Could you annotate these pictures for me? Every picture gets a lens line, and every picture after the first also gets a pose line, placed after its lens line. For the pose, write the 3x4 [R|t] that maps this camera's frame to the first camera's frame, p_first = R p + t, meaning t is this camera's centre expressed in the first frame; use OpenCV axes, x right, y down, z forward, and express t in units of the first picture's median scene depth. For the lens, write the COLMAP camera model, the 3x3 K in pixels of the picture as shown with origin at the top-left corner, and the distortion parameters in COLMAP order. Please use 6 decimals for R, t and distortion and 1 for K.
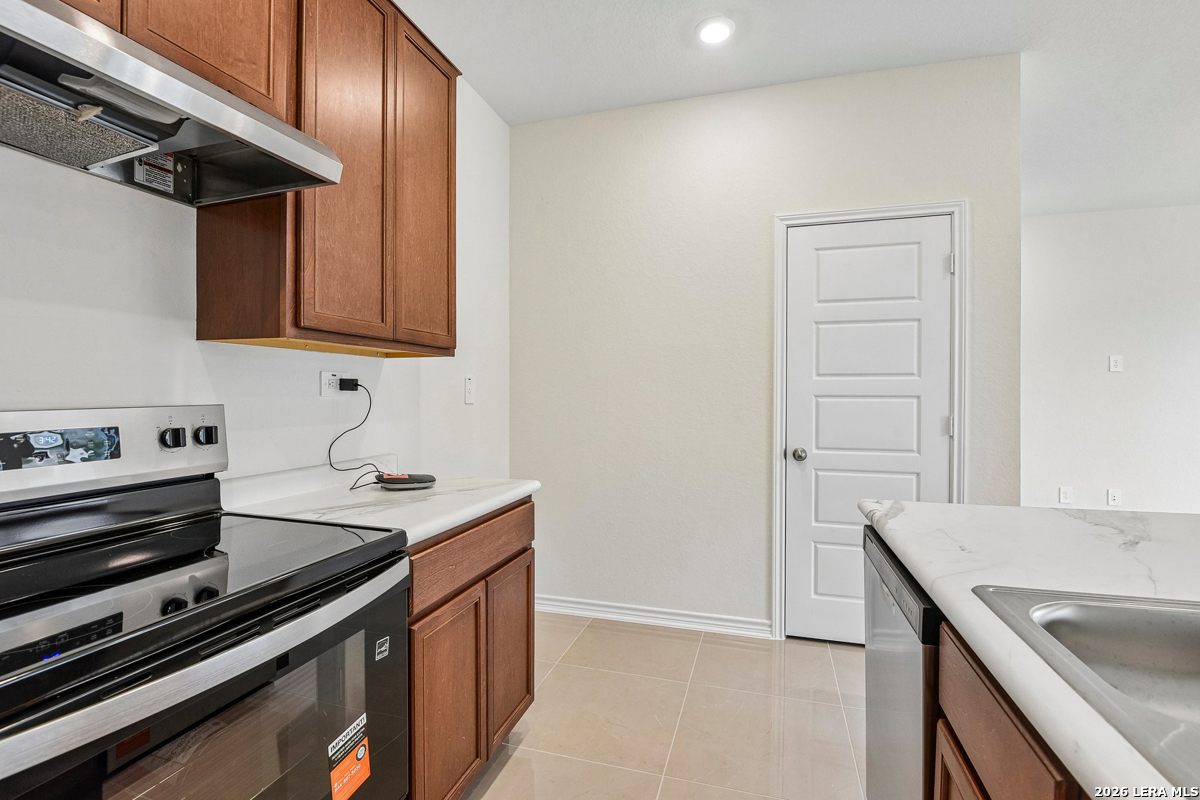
lens RADIAL K [[564.7, 0, 599.2], [0, 564.7, 394.3], [0, 0, 1]] dist [-0.004251, -0.000658]
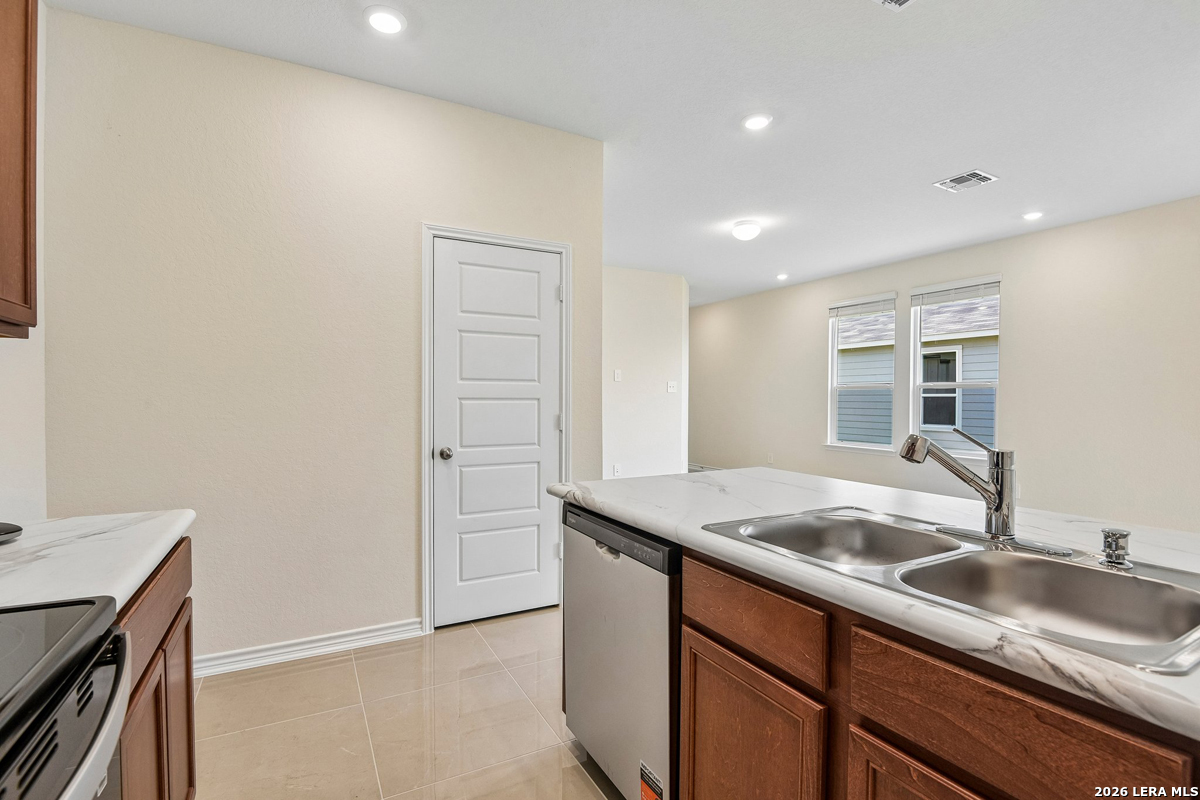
lens RADIAL K [[560.6, 0, 600.0], [0, 560.6, 400.0], [0, 0, 1]] dist [-0.004396, -0.000731]
pose [[0.704789, -0.002091, 0.709414, -0.189488], [-0.001523, 0.999989, 0.004461, 0.000778], [-0.709416, -0.004225, 0.704778, 0.053215]]
